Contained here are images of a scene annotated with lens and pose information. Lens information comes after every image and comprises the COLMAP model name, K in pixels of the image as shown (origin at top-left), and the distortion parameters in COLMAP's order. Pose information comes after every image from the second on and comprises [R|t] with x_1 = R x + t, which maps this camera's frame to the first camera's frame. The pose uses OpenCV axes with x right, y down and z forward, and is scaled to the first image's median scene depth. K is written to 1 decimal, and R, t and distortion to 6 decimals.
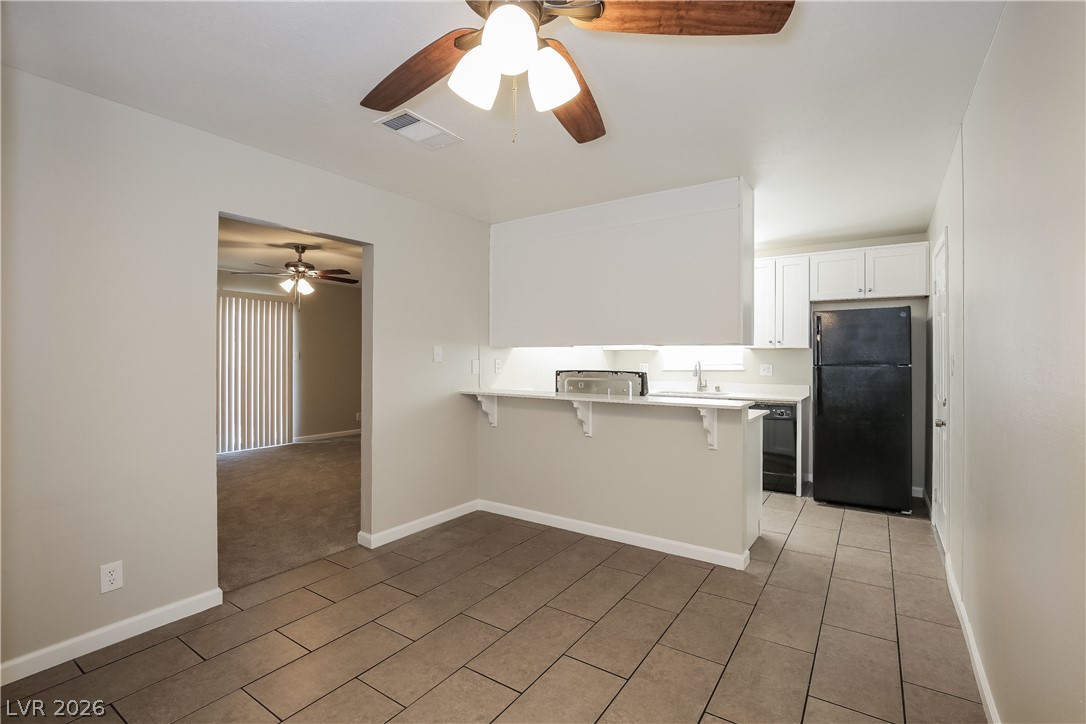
lens RADIAL K [[495.2, 0, 545.6], [0, 495.2, 350.8], [0, 0, 1]] dist [0.000635, 0.000004]
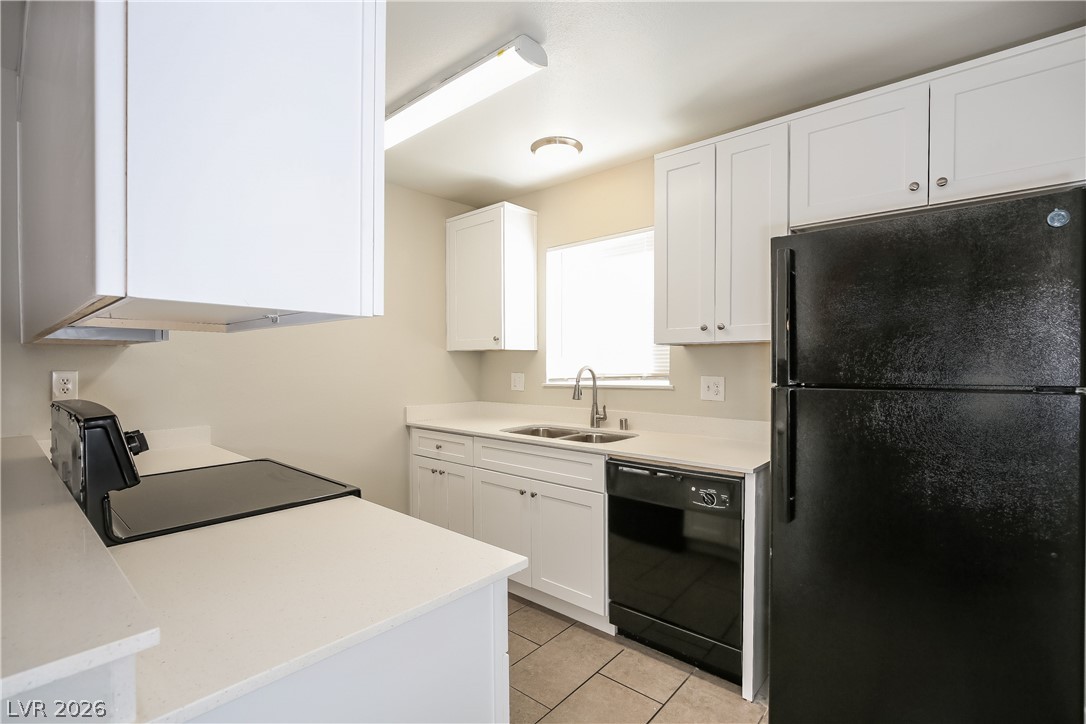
lens RADIAL K [[491.7, 0, 543.0], [0, 491.7, 362.0], [0, 0, 1]] dist [-0.001529, -0.000032]
pose [[0.994037, 0.006055, -0.108875, 0.331032], [-0.004729, 0.999912, 0.012433, 0.007083], [0.108941, -0.011844, 0.993978, 0.498923]]
